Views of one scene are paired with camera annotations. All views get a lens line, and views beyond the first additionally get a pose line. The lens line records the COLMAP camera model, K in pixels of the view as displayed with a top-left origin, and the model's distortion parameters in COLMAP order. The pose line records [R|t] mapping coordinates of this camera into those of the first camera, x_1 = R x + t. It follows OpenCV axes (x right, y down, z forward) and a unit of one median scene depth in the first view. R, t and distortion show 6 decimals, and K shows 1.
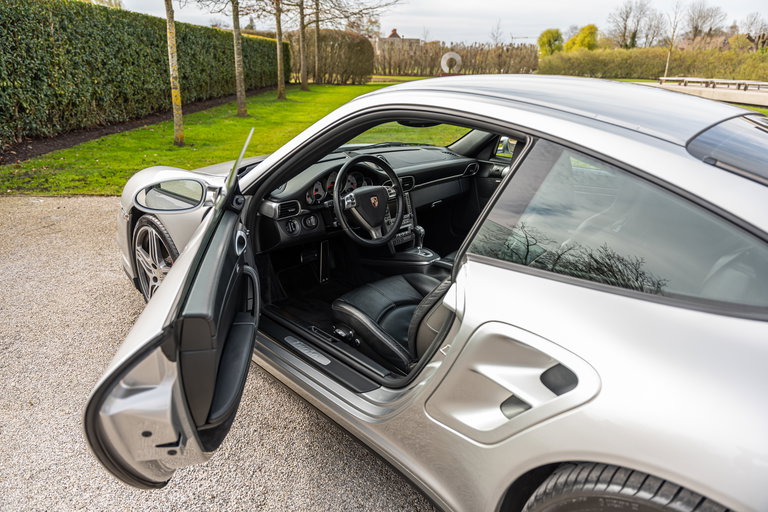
lens RADIAL K [[515.7, 0, 384.0], [0, 515.7, 258.4], [0, 0, 1]] dist [-0.006549, -0.001464]
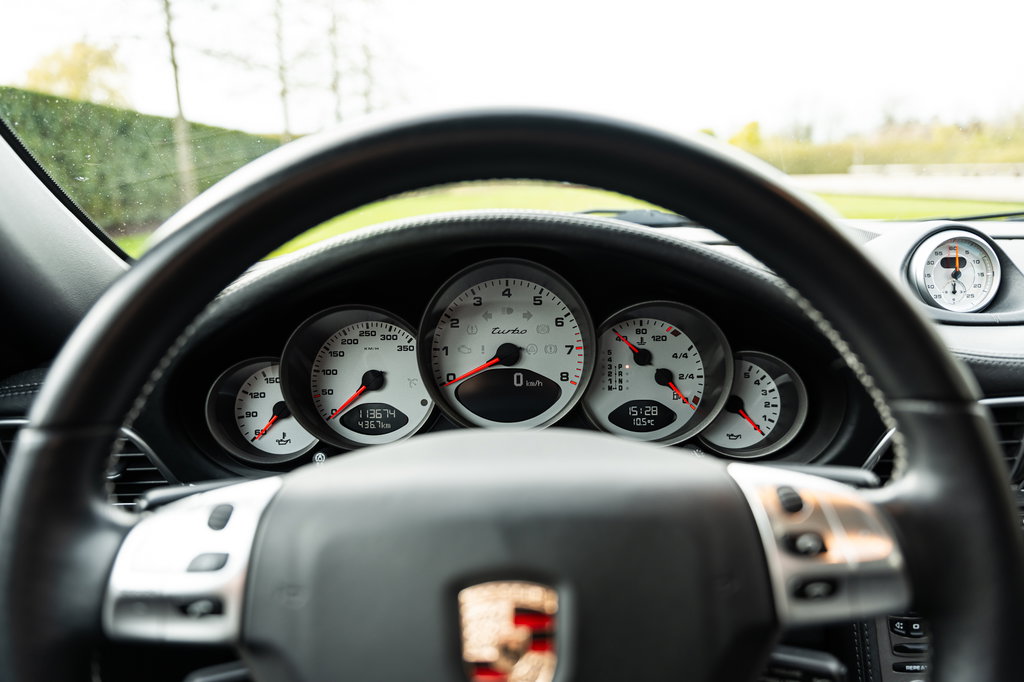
lens RADIAL K [[687.6, 0, 512.4], [0, 687.6, 340.7], [0, 0, 1]] dist [-0.006549, -0.001464]
pose [[0.716561, 0.140614, -0.683205, 0.041972], [-0.226415, 0.973322, -0.037144, -0.129697], [0.659755, 0.181304, 0.729282, 0.768773]]
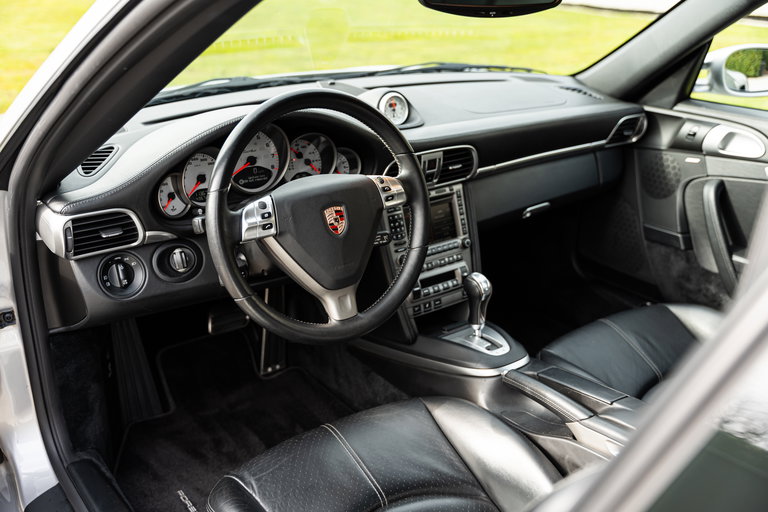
lens RADIAL K [[795.7, 0, 383.6], [0, 795.7, 253.9], [0, 0, 1]] dist [0.060590, 0.000000]
pose [[0.989135, 0.053687, -0.136857, 0.078385], [-0.052601, 0.998549, 0.011540, -0.079913], [0.137278, -0.004216, 0.990524, 0.377936]]
